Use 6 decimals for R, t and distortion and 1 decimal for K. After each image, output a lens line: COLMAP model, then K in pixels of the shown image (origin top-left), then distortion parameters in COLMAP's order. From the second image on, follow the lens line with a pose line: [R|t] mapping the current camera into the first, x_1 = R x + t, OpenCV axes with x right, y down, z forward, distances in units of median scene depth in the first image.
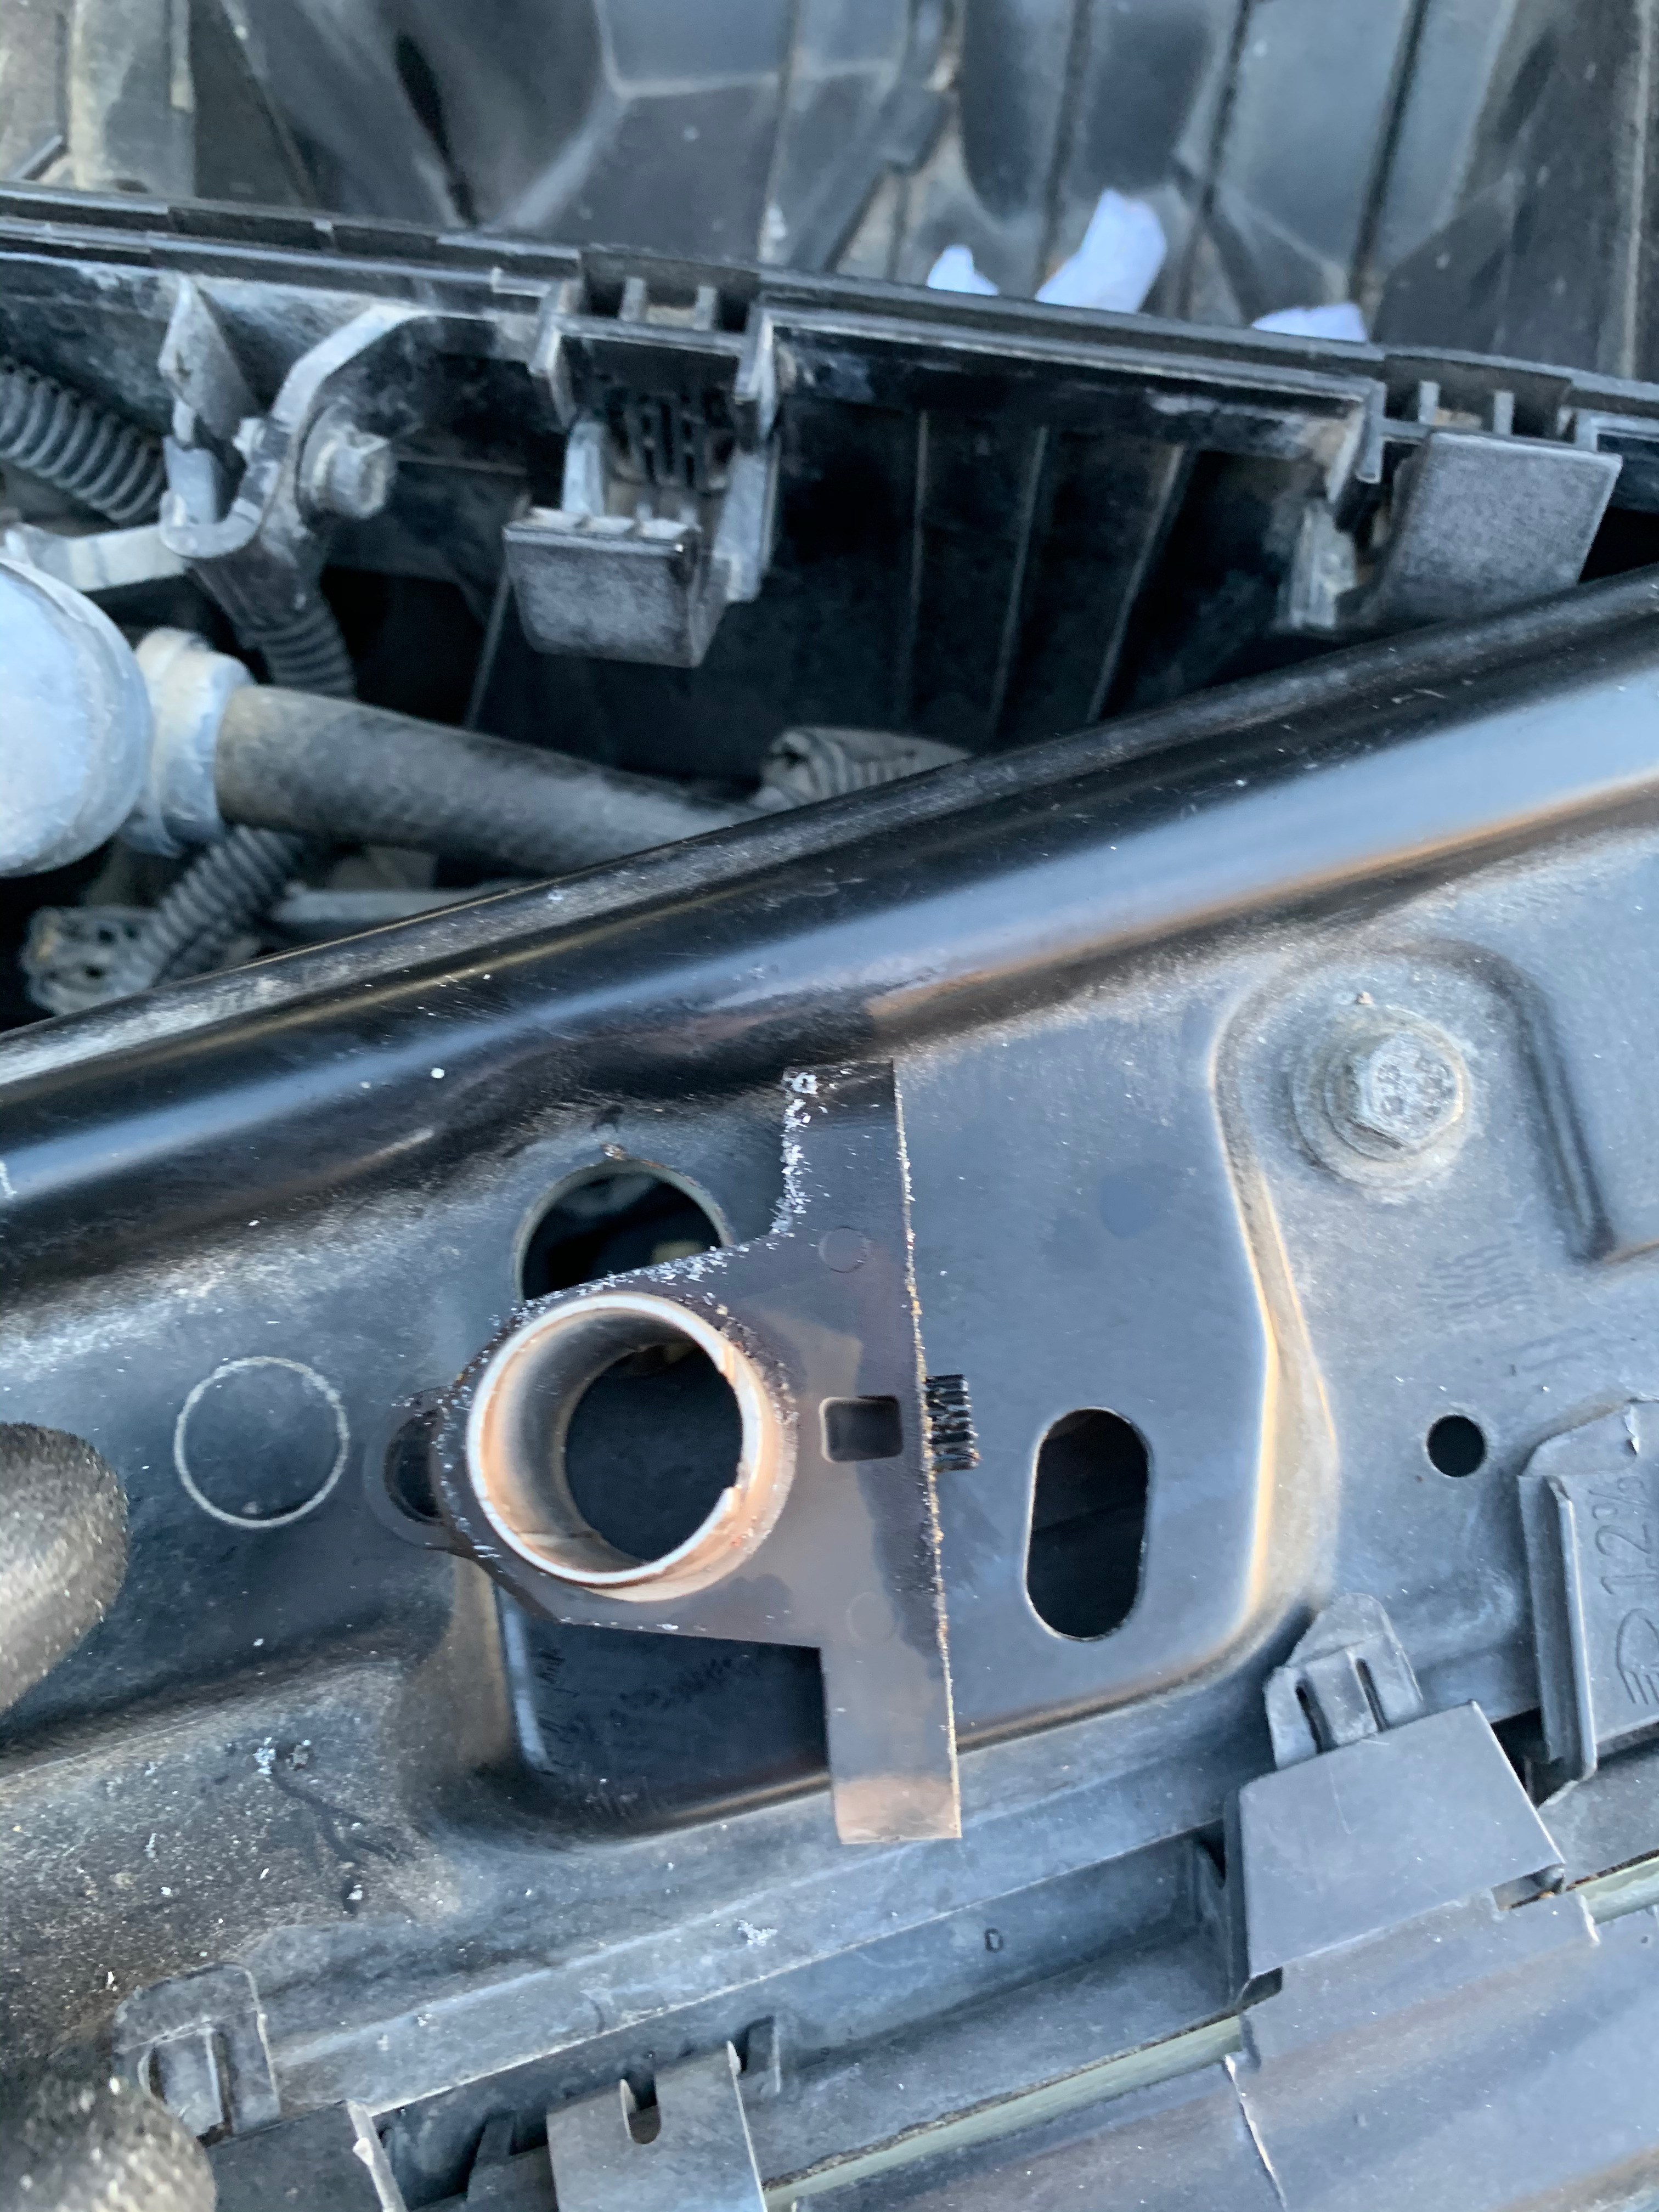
lens RADIAL K [[1474.2, 0, 908.0], [0, 1474.2, 1105.7], [0, 0, 1]] dist [0.003090, -0.000133]
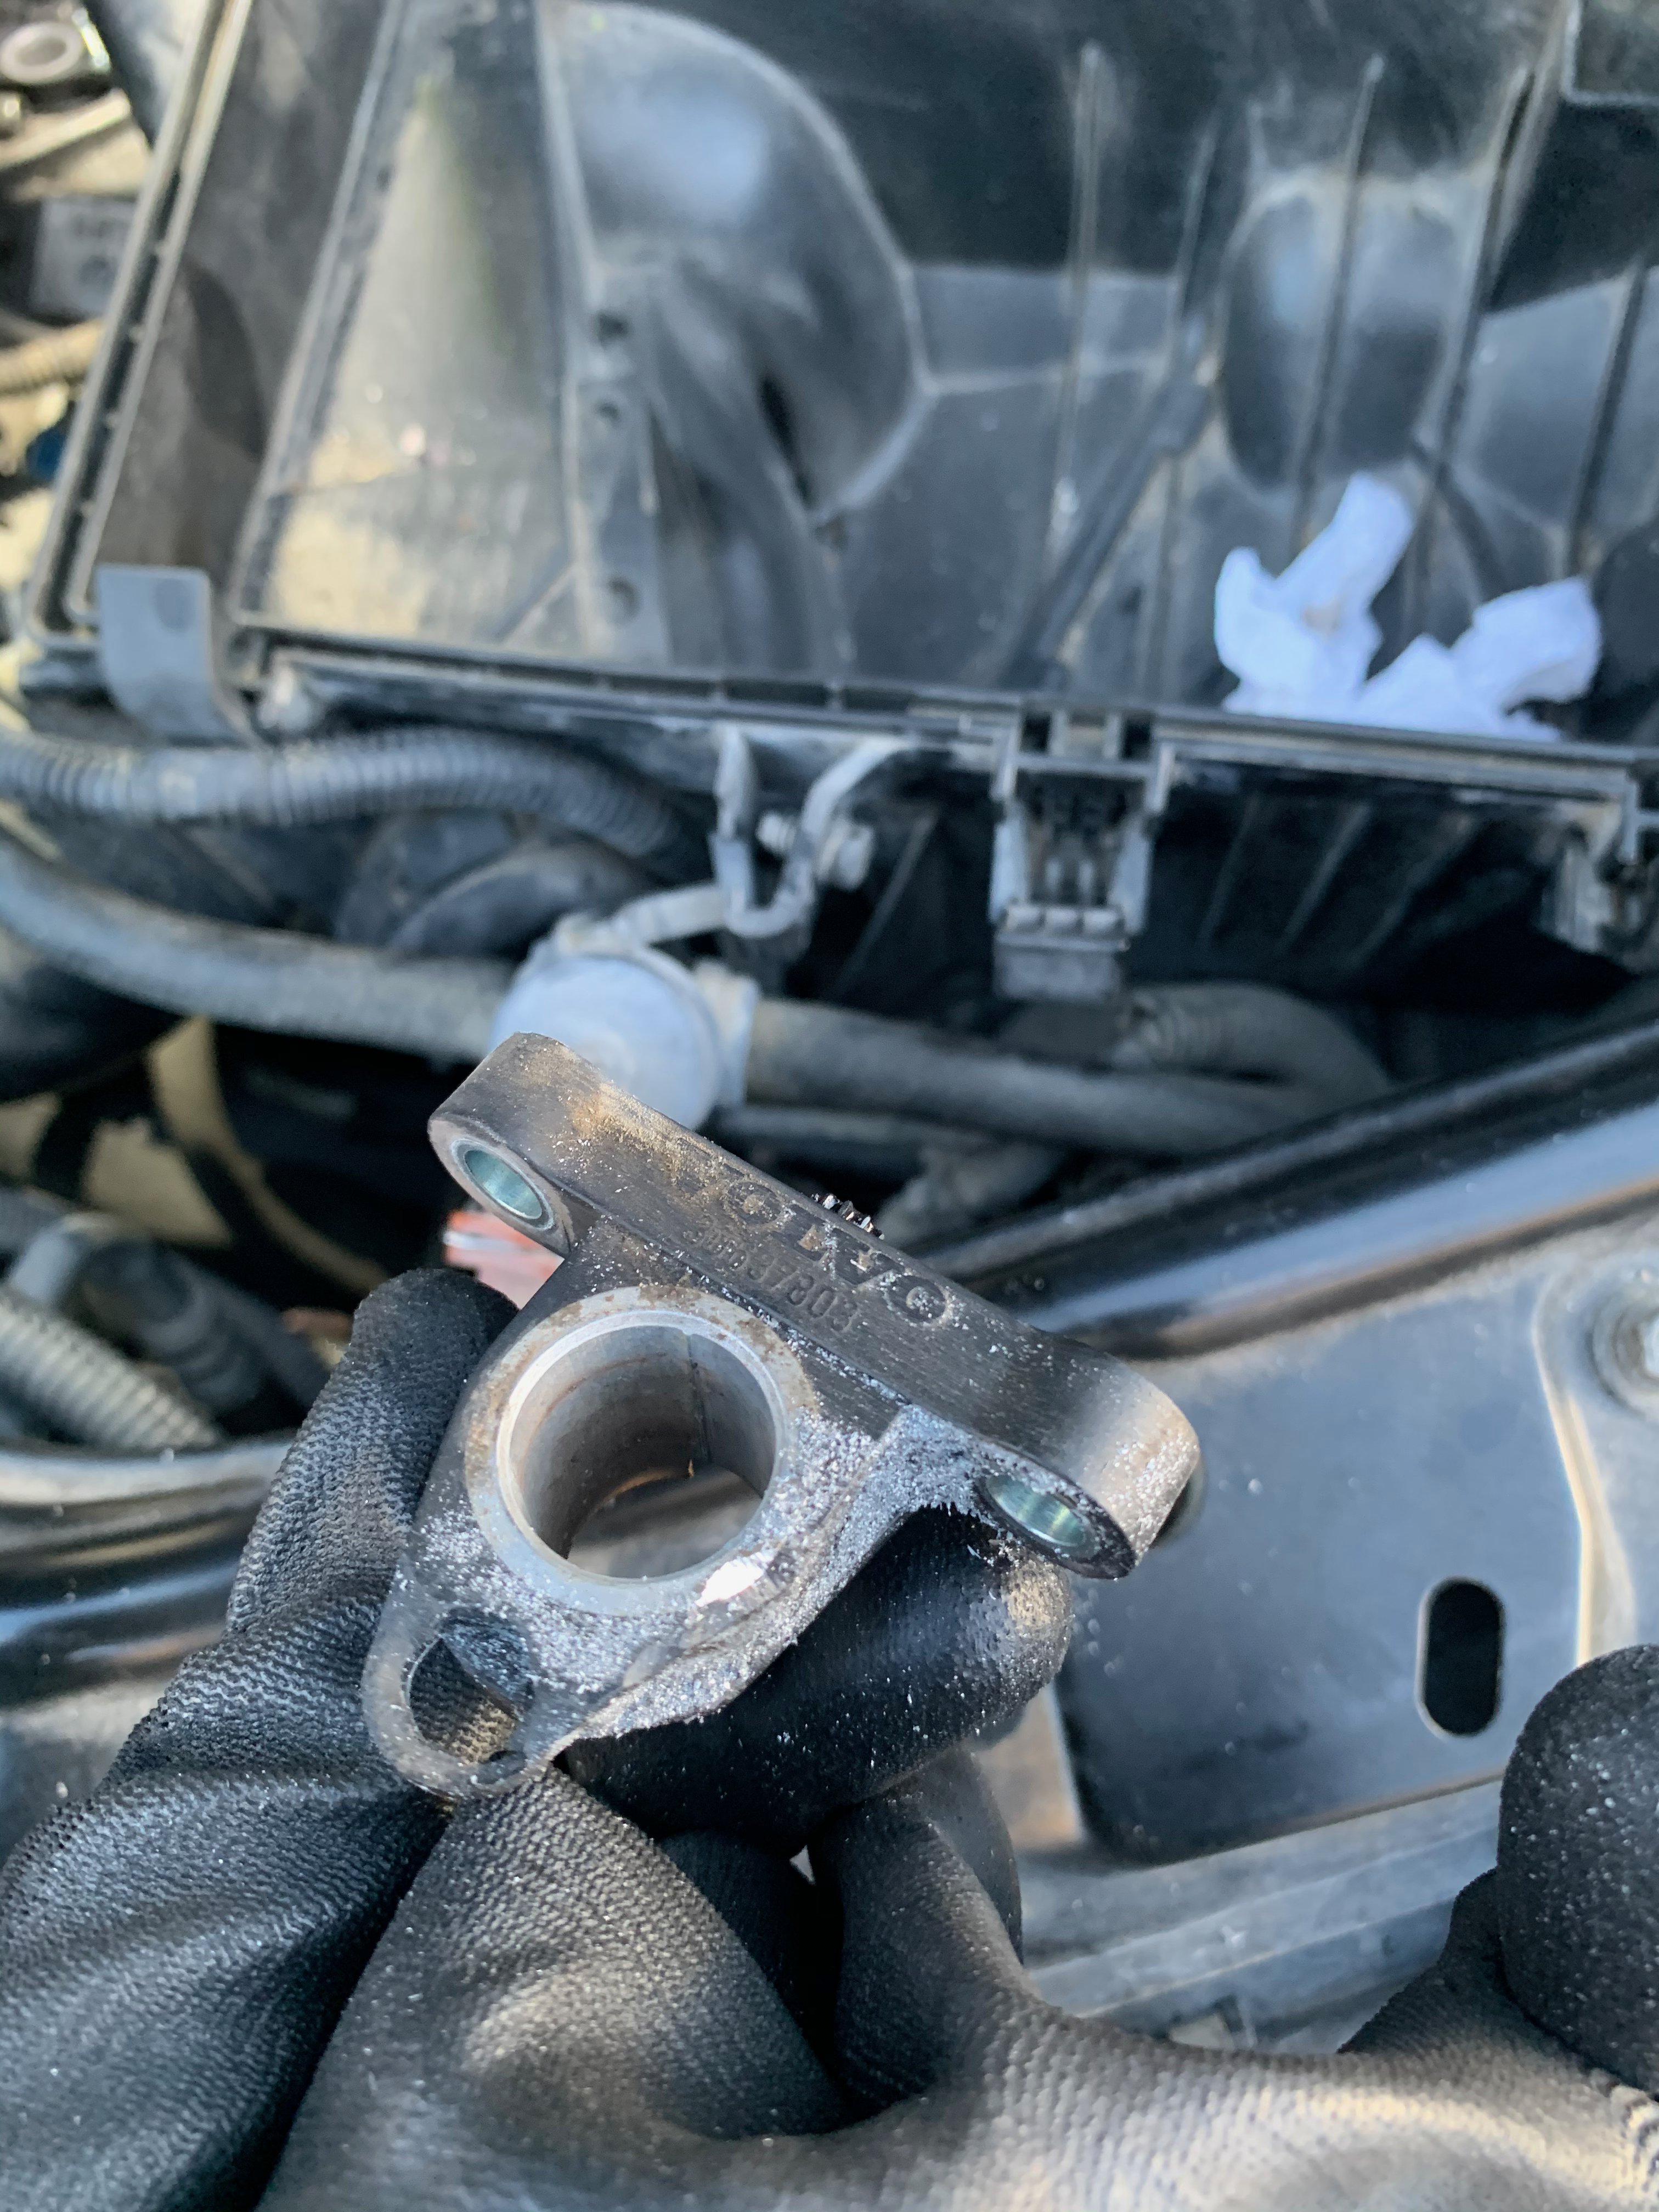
lens RADIAL K [[1689.6, 0, 832.8], [0, 1689.6, 1019.4], [0, 0, 1]] dist [-0.000089, 0.002919]
pose [[0.996990, -0.018569, -0.075280, -0.336883], [0.017810, 0.999784, -0.010739, -0.316053], [0.075463, 0.009366, 0.997105, -0.667854]]
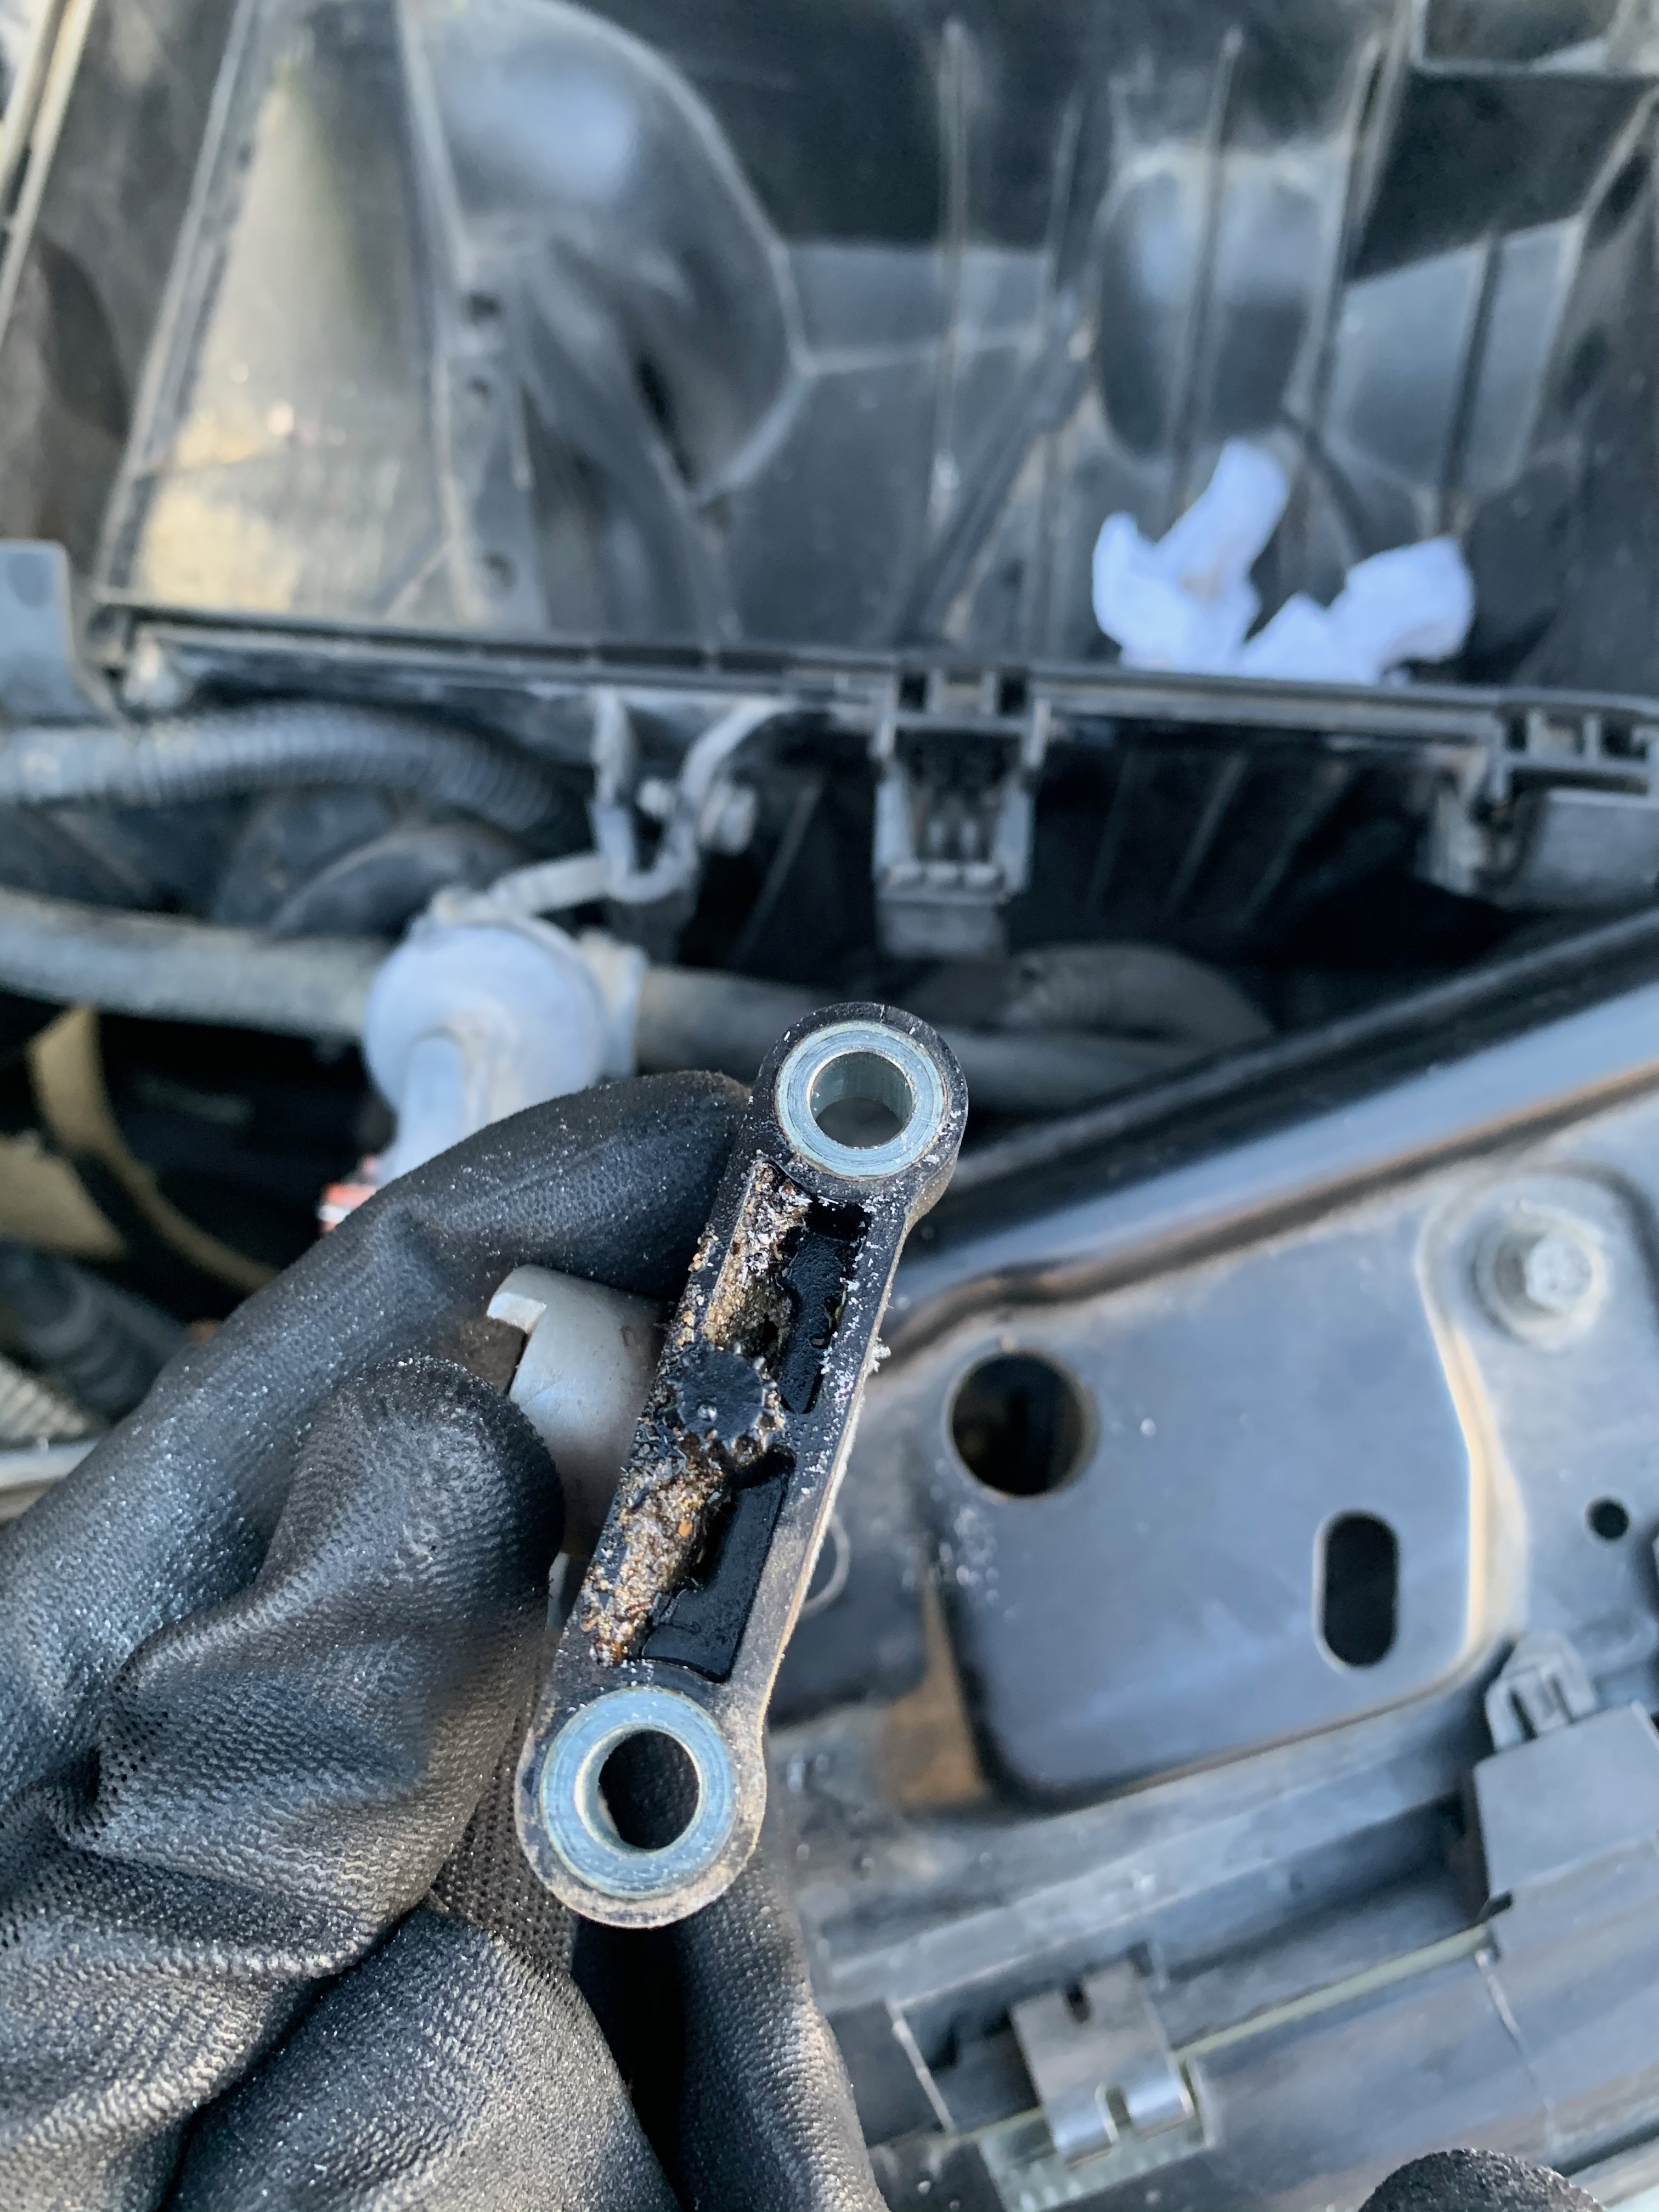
lens RADIAL K [[1689.6, 0, 832.8], [0, 1689.6, 1019.4], [0, 0, 1]] dist [-0.000089, 0.002919]
pose [[0.998256, -0.050242, -0.030993, -0.296922], [0.049597, 0.998544, -0.021230, -0.251946], [0.032015, 0.019656, 0.999294, -0.654029]]
